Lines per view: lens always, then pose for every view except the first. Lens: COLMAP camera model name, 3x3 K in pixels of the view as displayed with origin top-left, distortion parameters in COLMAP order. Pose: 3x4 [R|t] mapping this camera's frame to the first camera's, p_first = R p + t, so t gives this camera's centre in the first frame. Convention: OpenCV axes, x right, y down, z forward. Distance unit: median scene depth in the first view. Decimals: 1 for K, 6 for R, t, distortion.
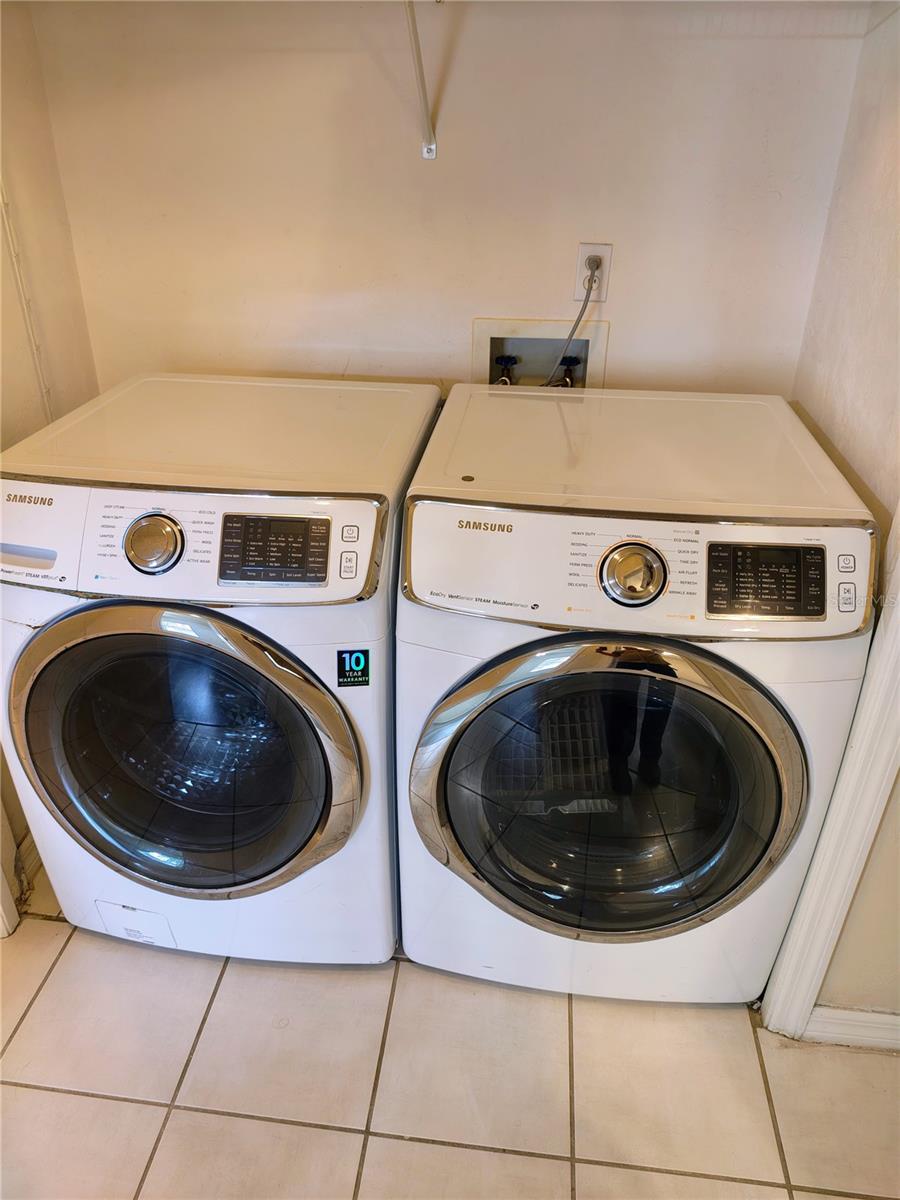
lens RADIAL K [[831.9, 0, 443.5], [0, 831.9, 577.3], [0, 0, 1]] dist [0.086864, -0.162448]
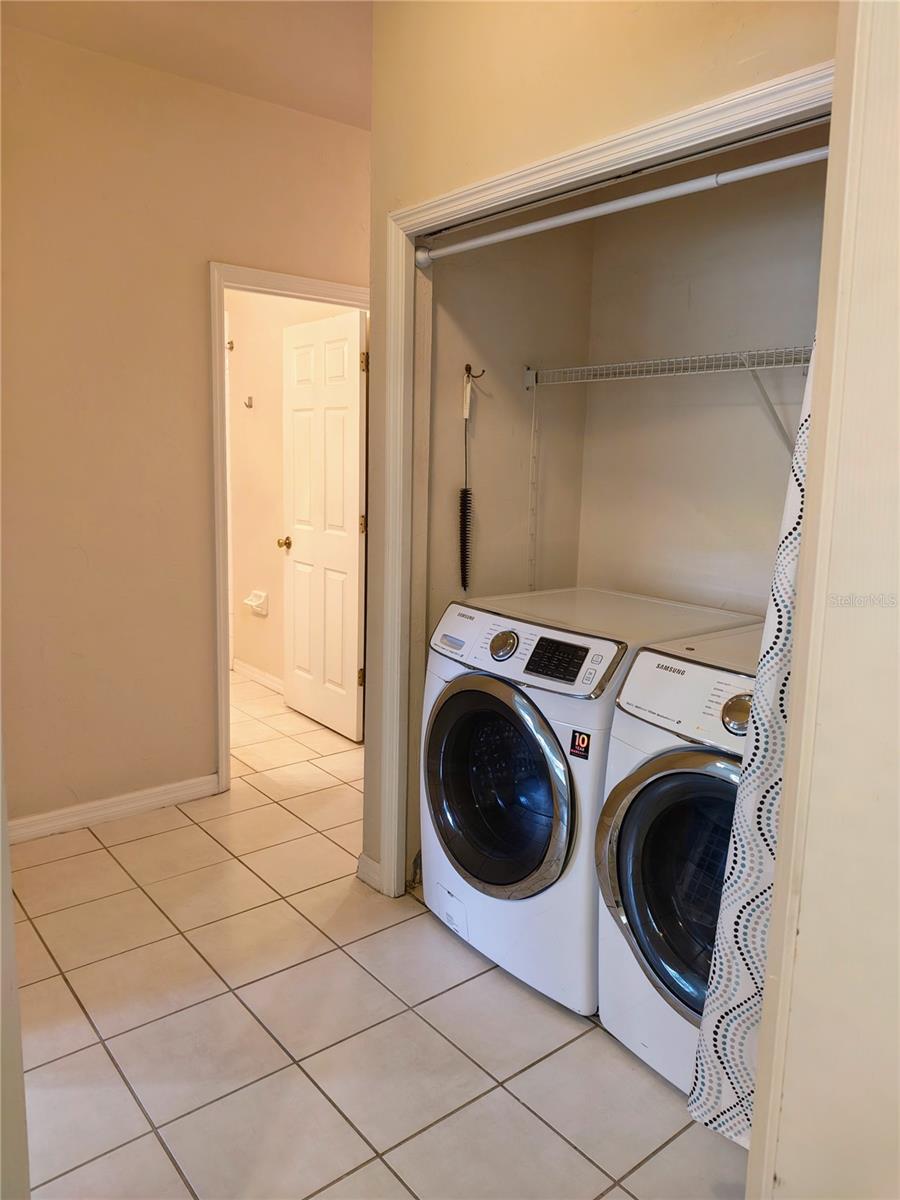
lens RADIAL K [[831.9, 0, 443.5], [0, 831.9, 577.3], [0, 0, 1]] dist [0.086864, -0.162448]
pose [[0.723526, 0.115118, -0.680630, 0.747530], [-0.347428, 0.912738, -0.214948, 0.251097], [0.596493, 0.391990, 0.700385, -0.385211]]
